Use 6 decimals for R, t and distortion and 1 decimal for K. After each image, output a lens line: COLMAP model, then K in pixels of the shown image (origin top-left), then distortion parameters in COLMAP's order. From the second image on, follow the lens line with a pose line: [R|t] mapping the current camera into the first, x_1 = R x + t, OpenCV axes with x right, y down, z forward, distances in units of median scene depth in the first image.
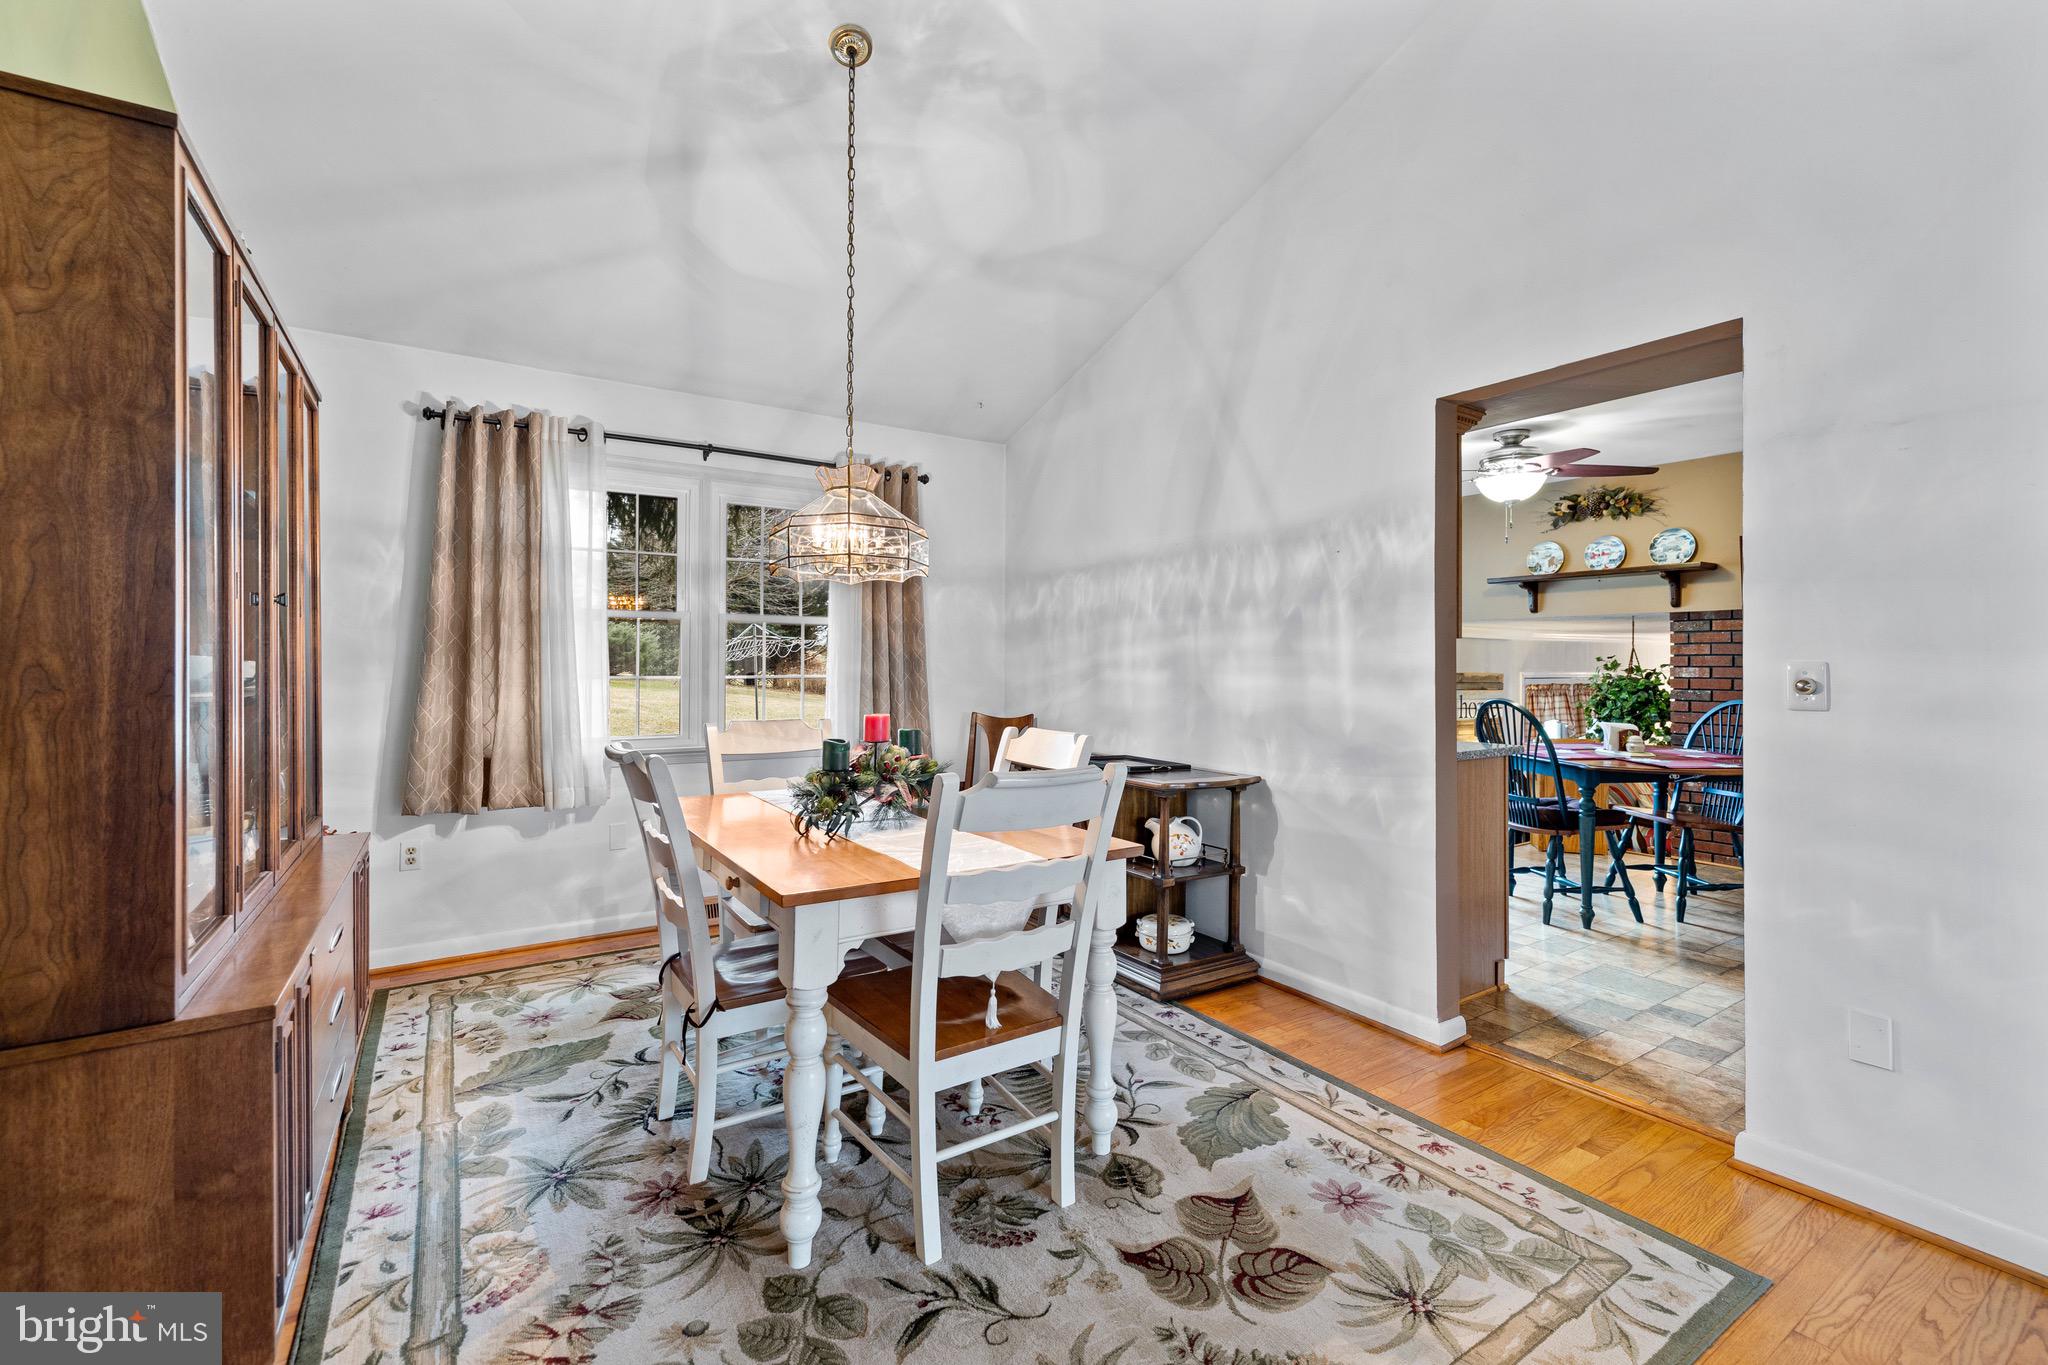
lens RADIAL K [[879.0, 0, 1021.8], [0, 879.0, 663.5], [0, 0, 1]] dist [0.002014, -0.000291]
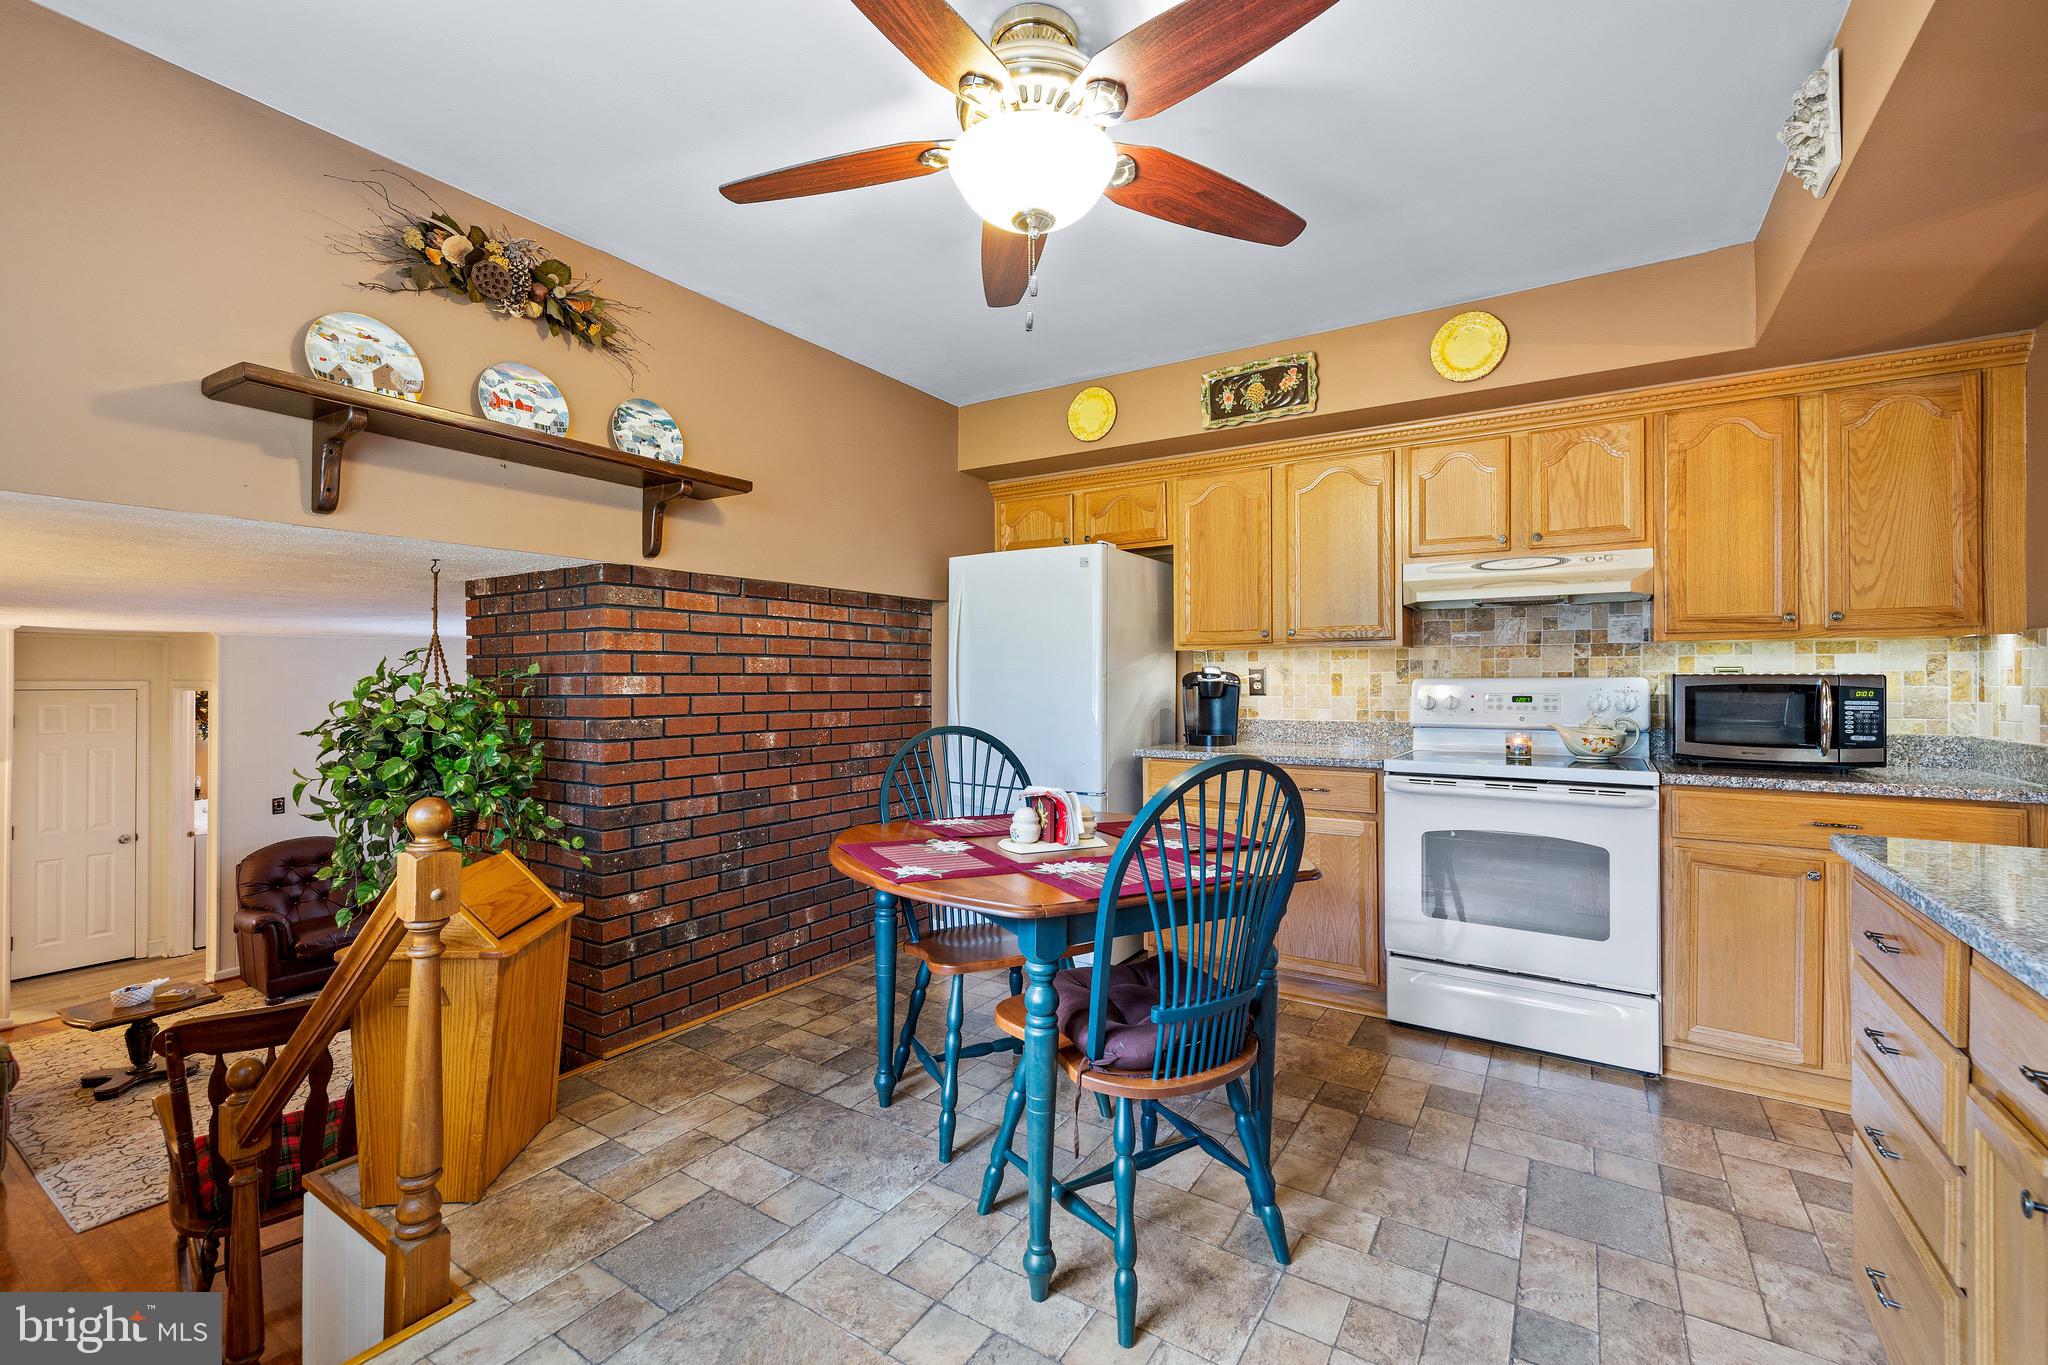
lens RADIAL K [[844.8, 0, 1024.0], [0, 844.8, 682.5], [0, 0, 1]] dist [0.000696, -0.000179]
pose [[-0.399107, -0.007433, 0.916874, 0.197378], [-0.001935, 0.999972, 0.007265, 0.004618], [-0.916902, 0.001125, -0.399110, 0.960845]]
